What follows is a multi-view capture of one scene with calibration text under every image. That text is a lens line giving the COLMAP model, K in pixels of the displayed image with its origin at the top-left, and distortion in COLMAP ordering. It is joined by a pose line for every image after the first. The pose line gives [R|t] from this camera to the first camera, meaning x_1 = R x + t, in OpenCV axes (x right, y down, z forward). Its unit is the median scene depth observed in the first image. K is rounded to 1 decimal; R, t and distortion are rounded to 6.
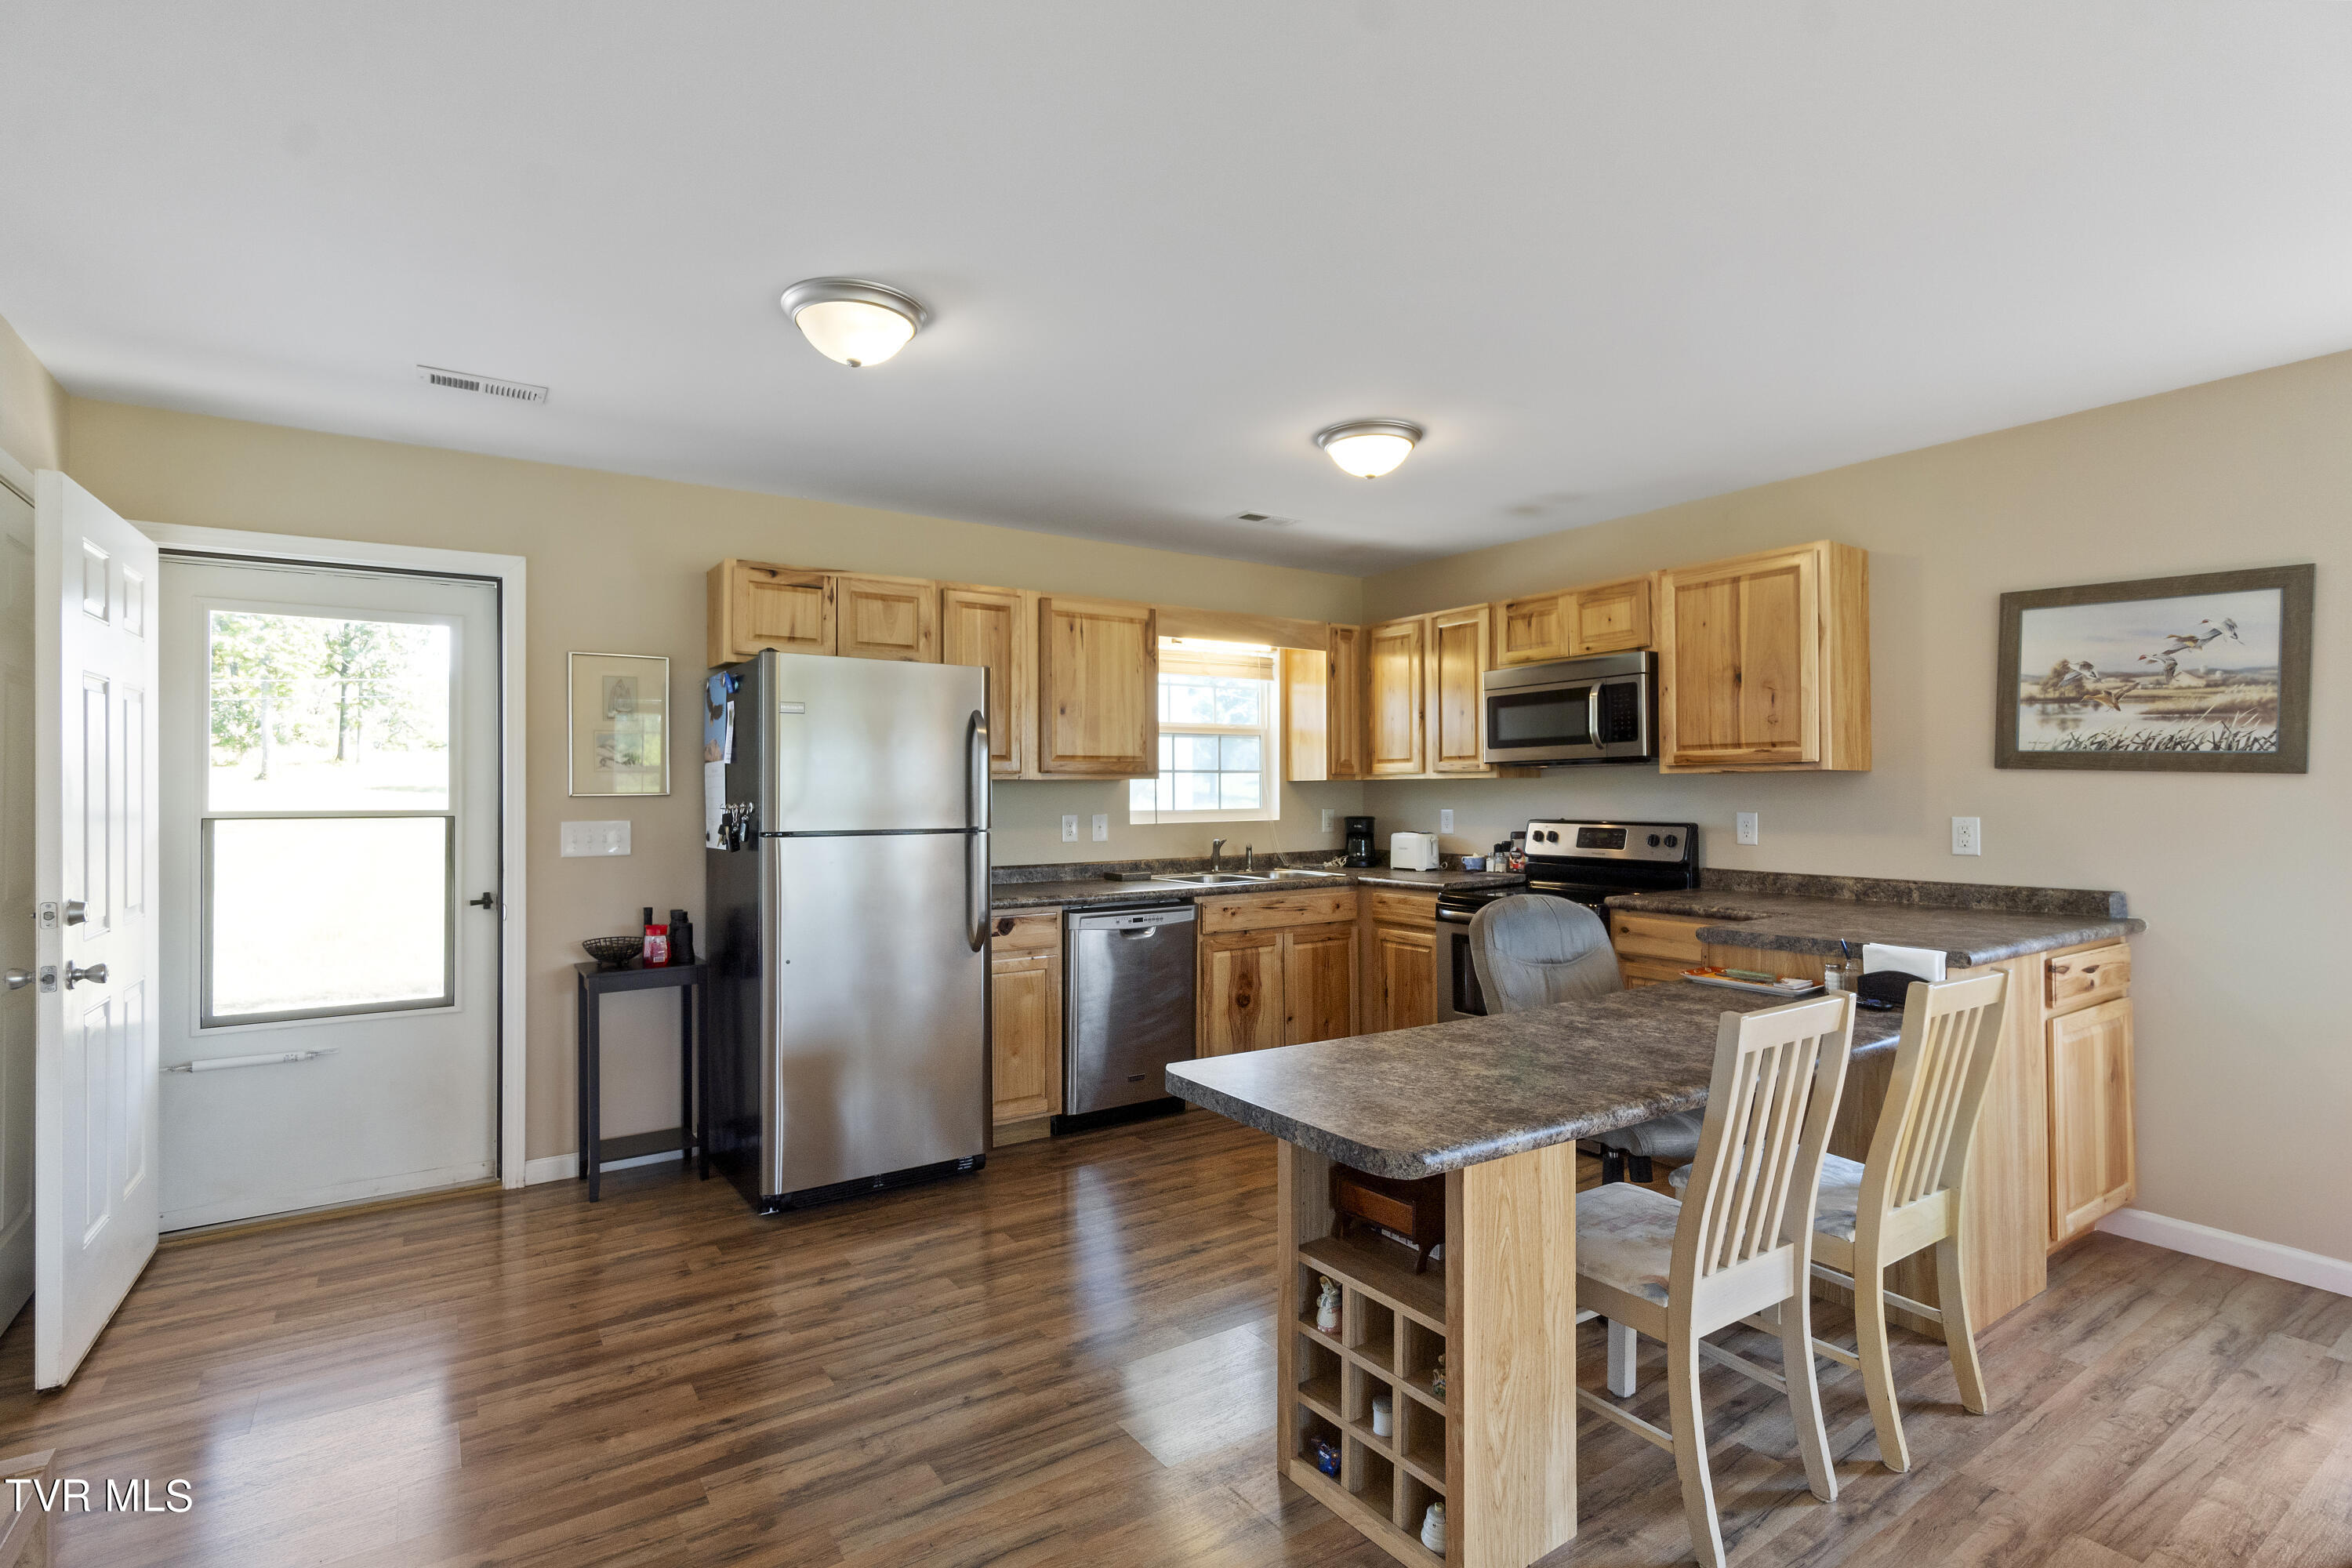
lens RADIAL K [[1109.9, 0, 1178.7], [0, 1109.9, 786.7], [0, 0, 1]] dist [0.000147, 0.000194]
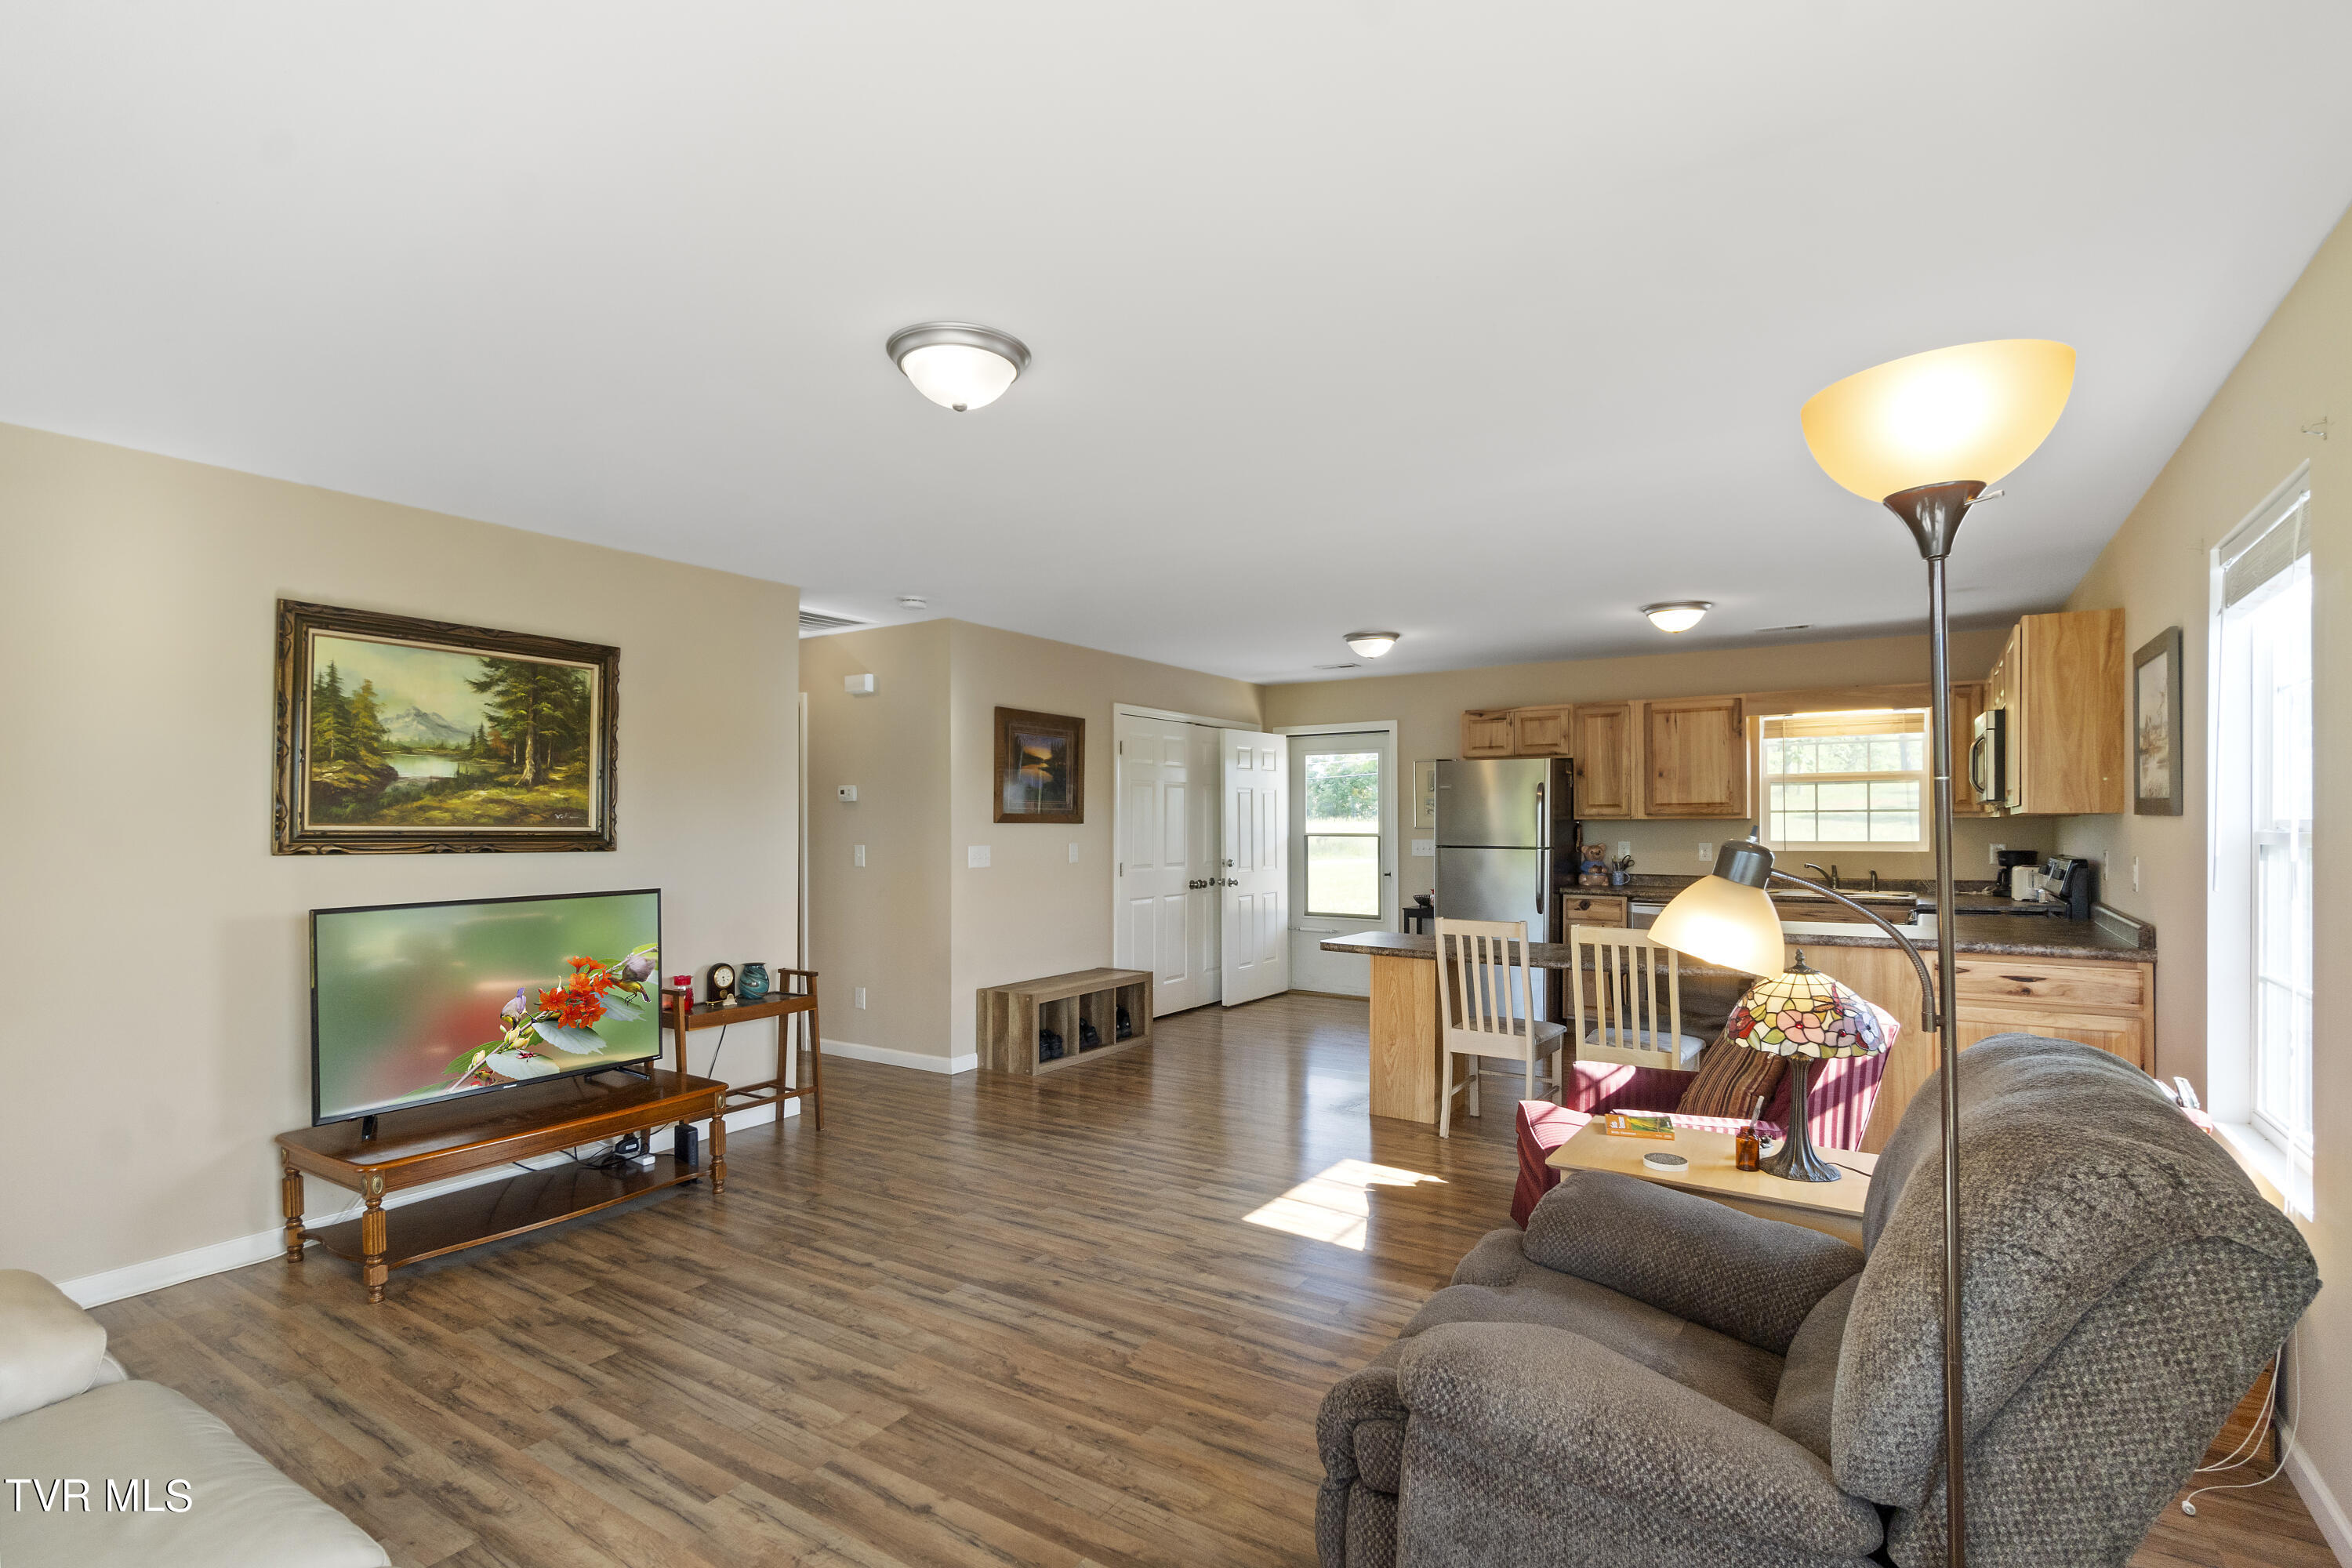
lens RADIAL K [[1109.9, 0, 1181.1], [0, 1109.9, 817.9], [0, 0, 1]] dist [0.000147, 0.000194]
pose [[0.398320, -0.000654, -0.917246, 1.130783], [0.004506, 0.999989, 0.001244, -0.013879], [0.917235, -0.004629, 0.398319, -0.249096]]
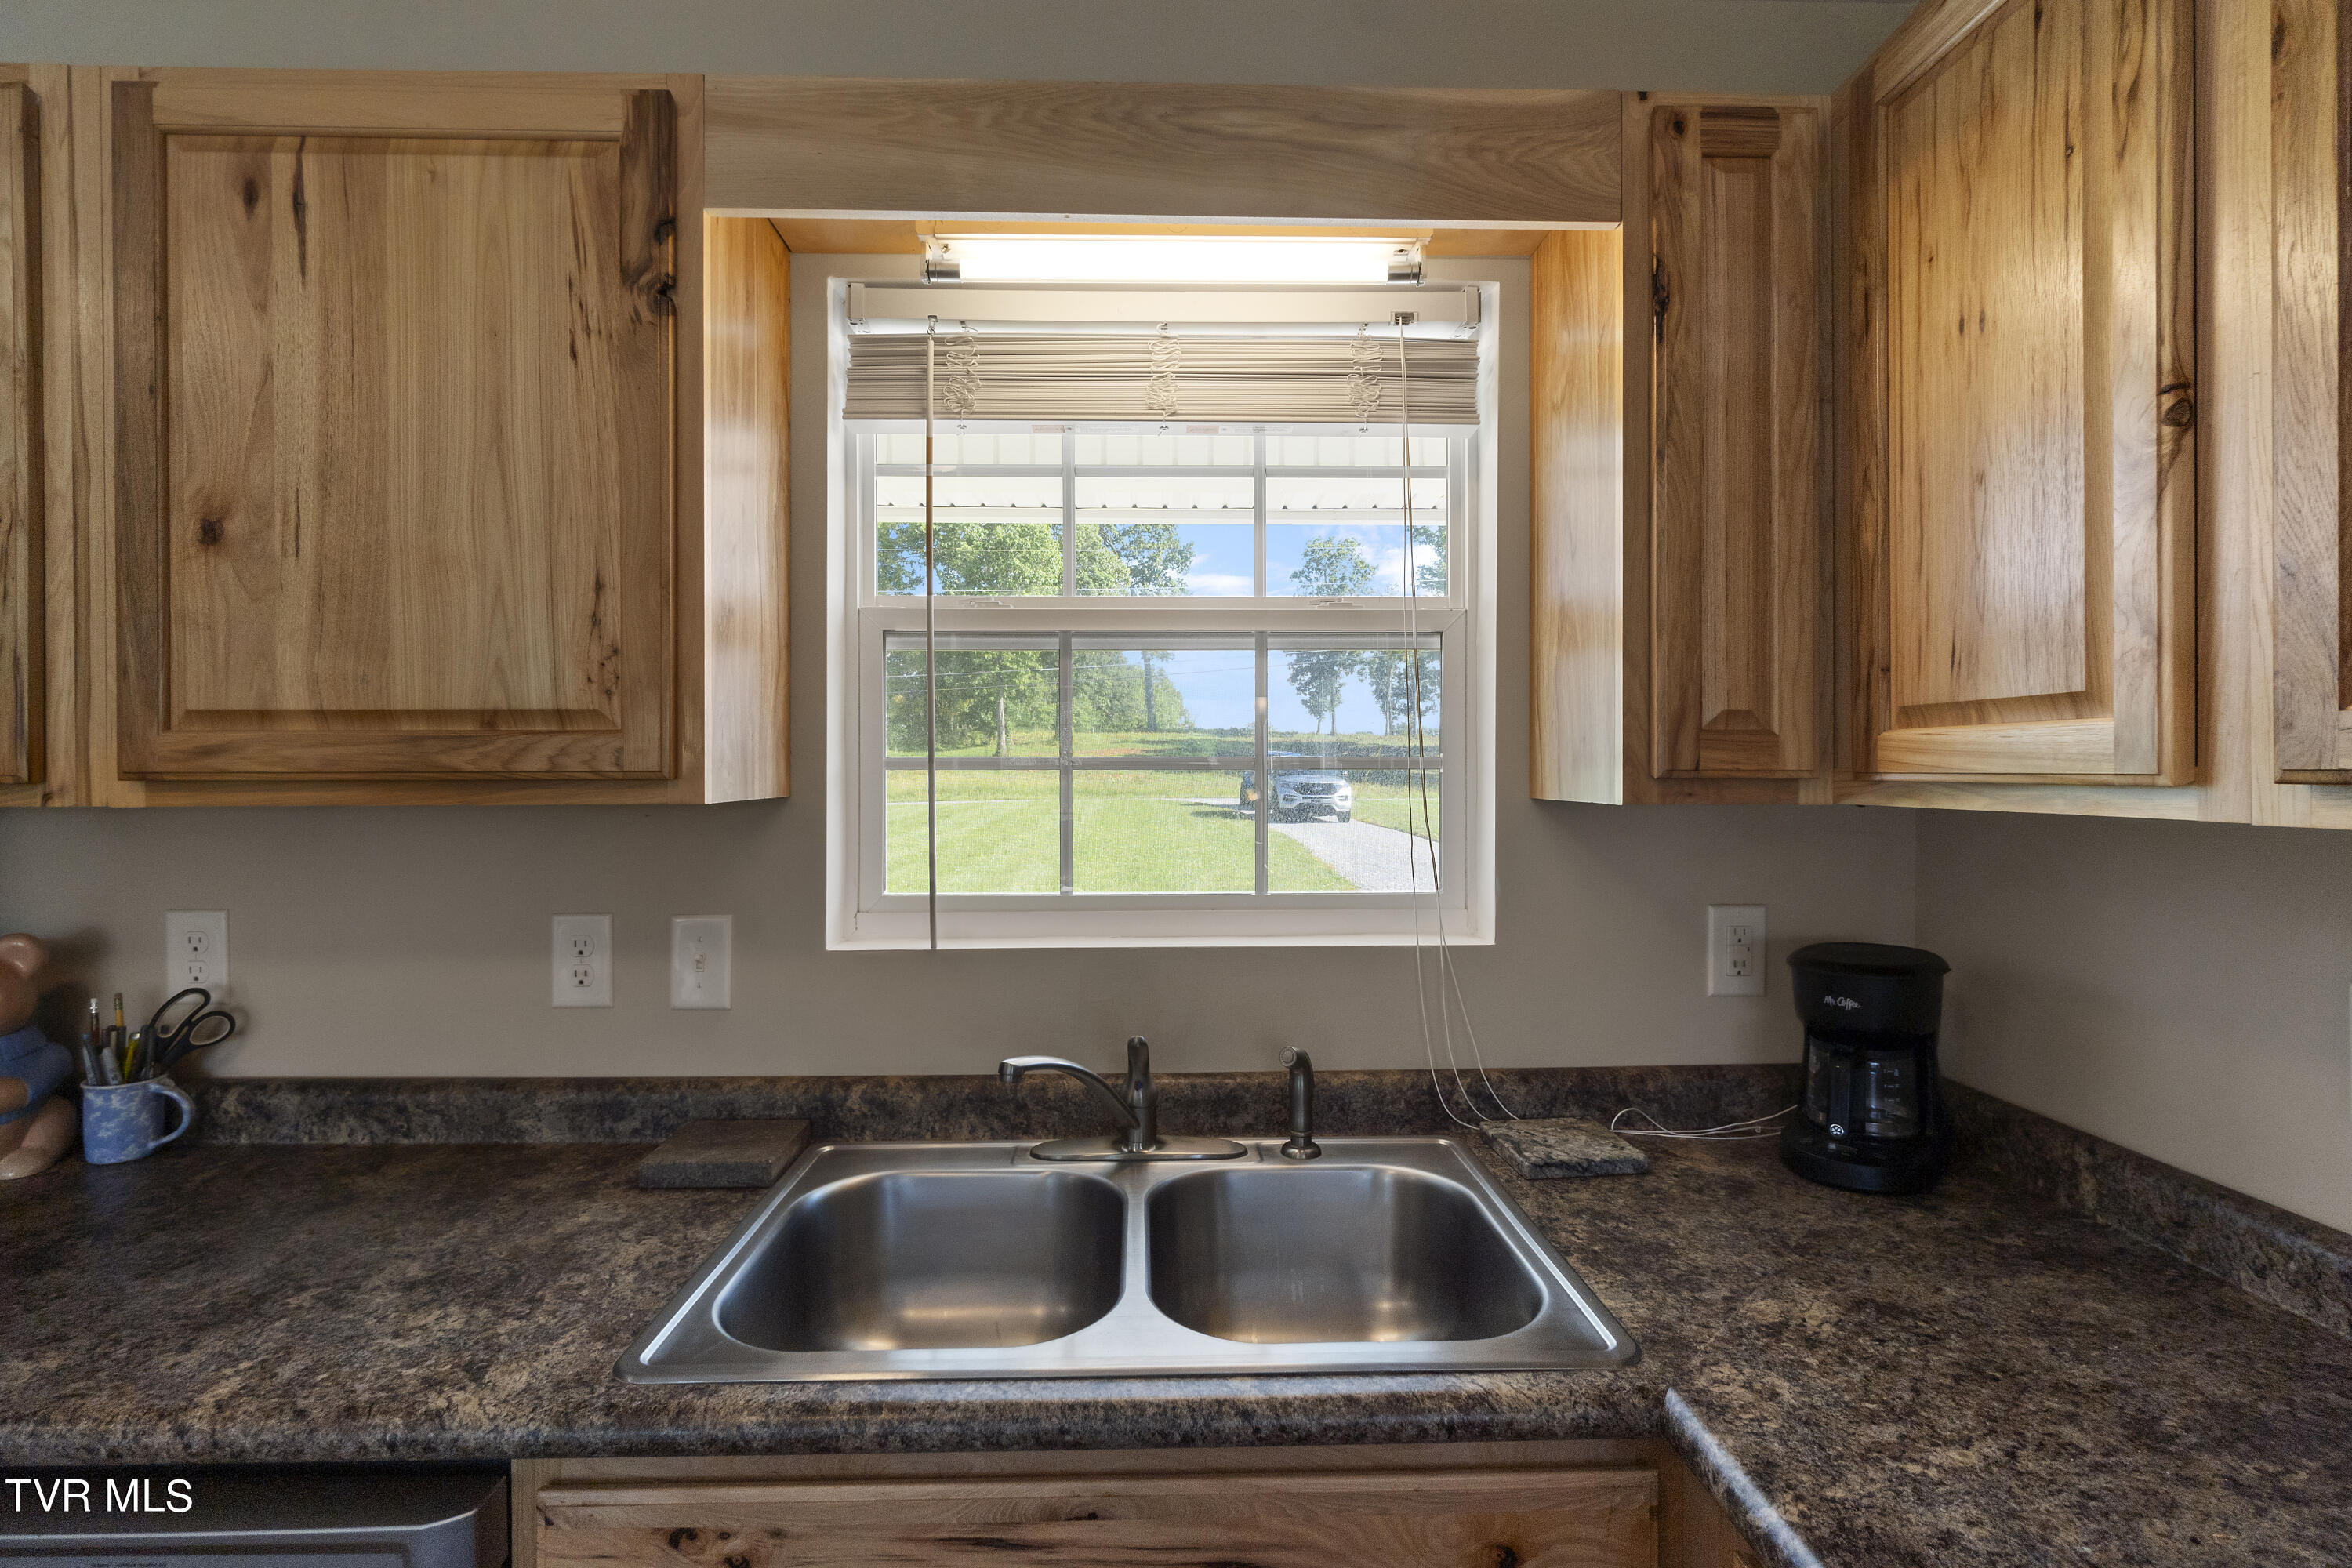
lens RADIAL K [[1109.9, 0, 1184.9], [0, 1109.9, 772.9], [0, 0, 1]] dist [0.000147, 0.000194]
pose [[0.837585, 0.007249, -0.546259, 0.231373], [-0.002369, 0.999951, 0.009636, -0.018399], [0.546302, -0.006776, 0.837561, 0.980709]]
